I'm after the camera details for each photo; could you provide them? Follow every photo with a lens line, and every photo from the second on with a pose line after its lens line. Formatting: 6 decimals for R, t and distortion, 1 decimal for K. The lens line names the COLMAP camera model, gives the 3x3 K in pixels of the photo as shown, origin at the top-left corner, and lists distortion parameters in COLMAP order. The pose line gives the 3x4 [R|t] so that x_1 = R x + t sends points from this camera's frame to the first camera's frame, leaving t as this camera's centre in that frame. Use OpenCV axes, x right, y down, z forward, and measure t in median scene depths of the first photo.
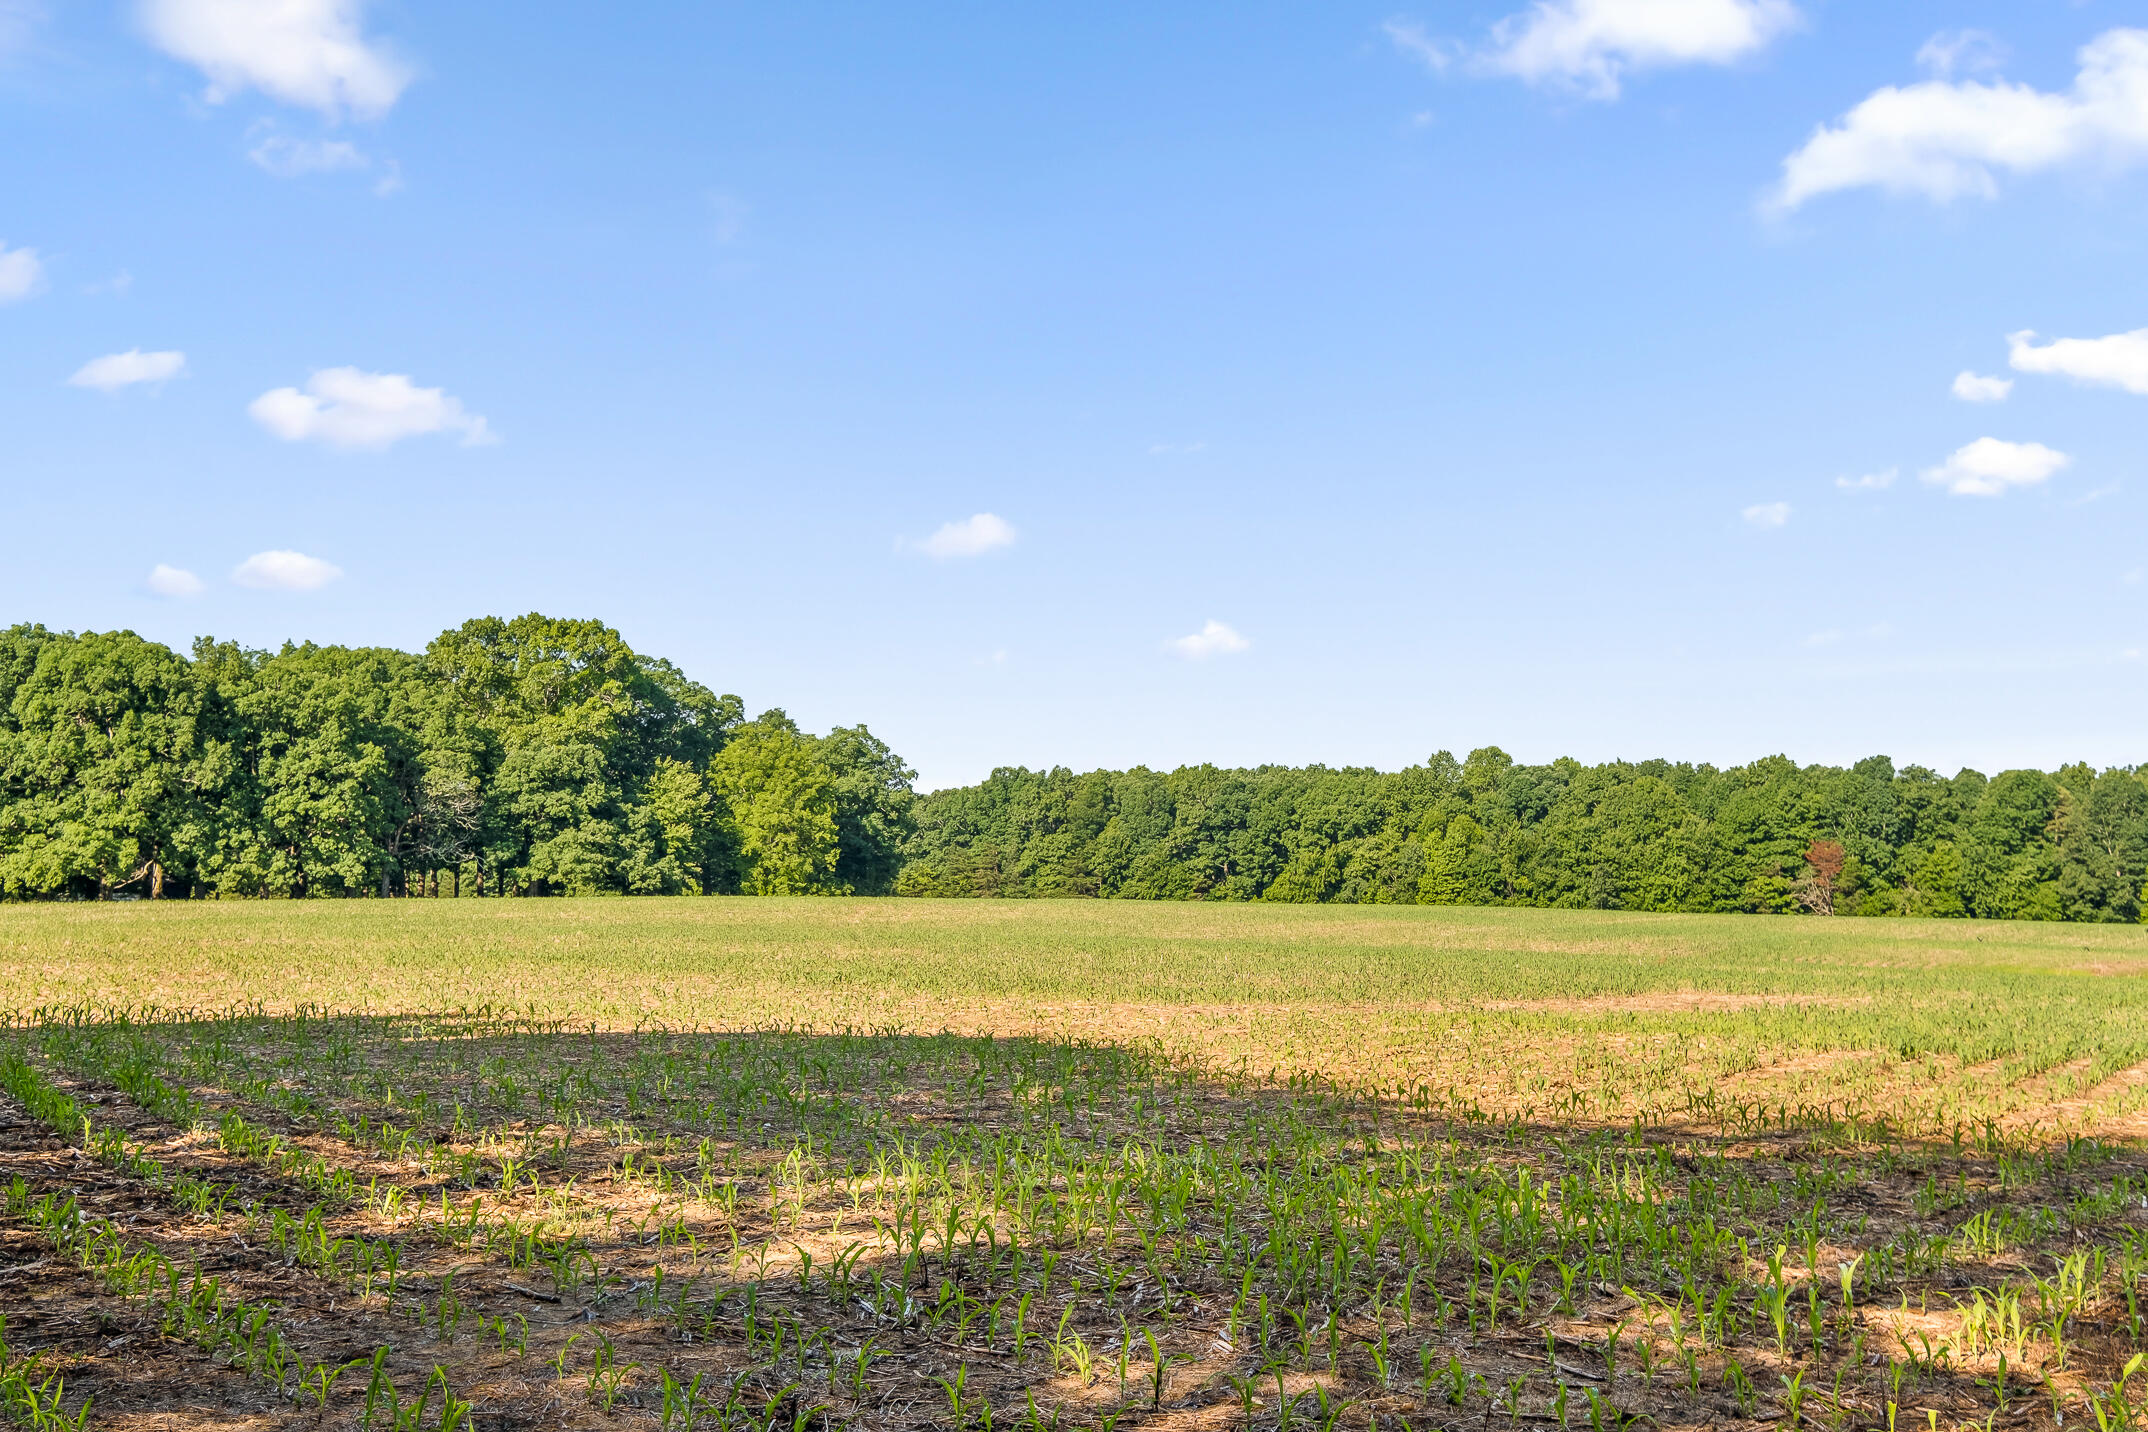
lens RADIAL K [[2219.5, 0, 1074.0], [0, 2219.5, 716.0], [0, 0, 1]] dist [0.007114, 0.028872]
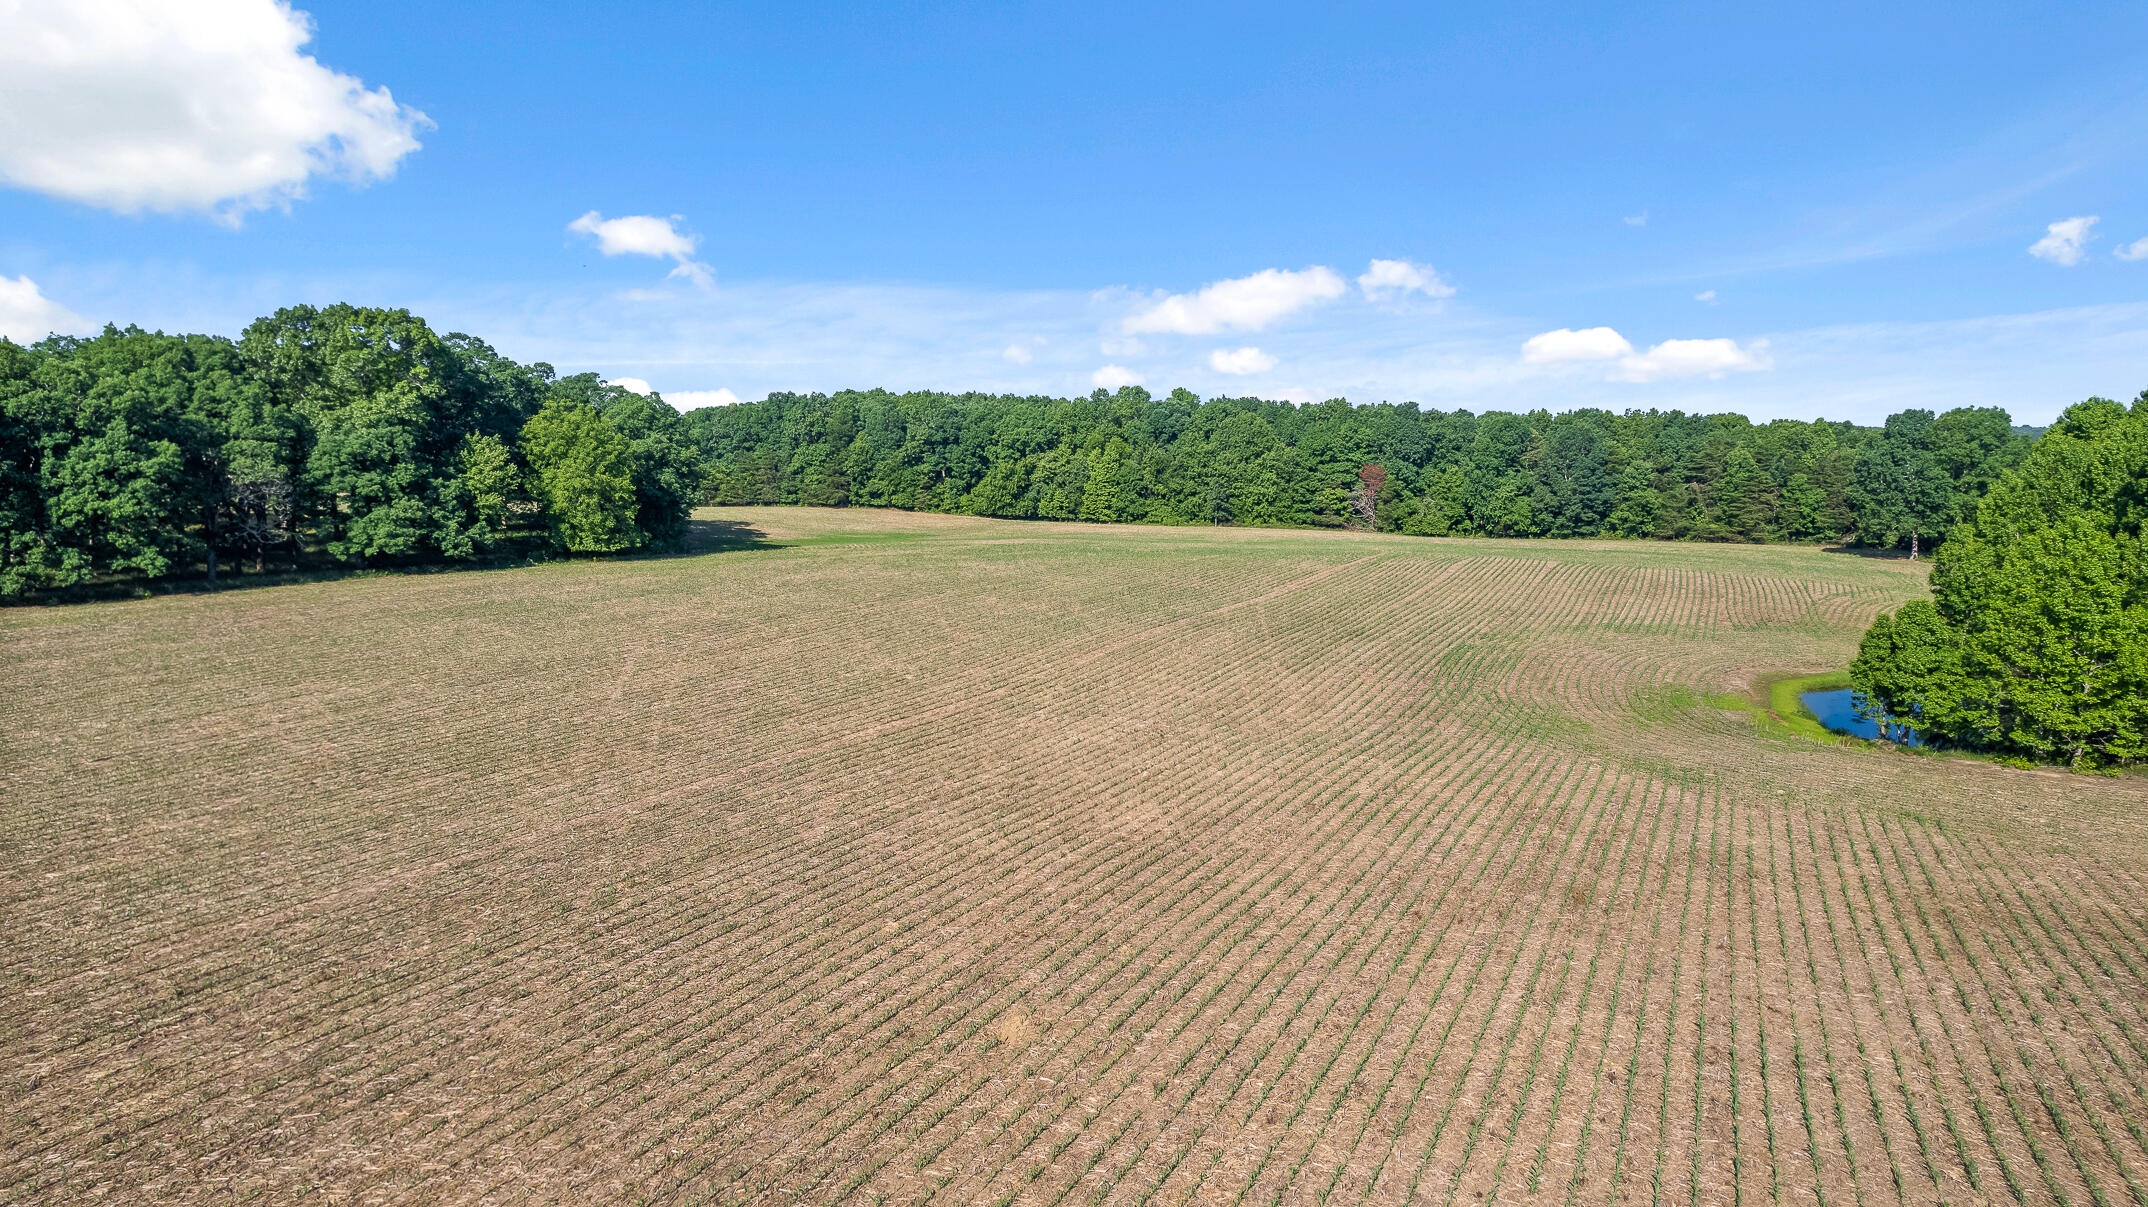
lens RADIAL K [[1383.6, 0, 1066.1], [0, 1383.6, 610.0], [0, 0, 1]] dist [-0.061696, 0.059282]
pose [[0.985605, -0.017321, 0.168173, -0.003869], [-0.017714, 0.978682, 0.204617, -0.041334], [-0.168132, -0.204650, 0.964287, 0.245174]]
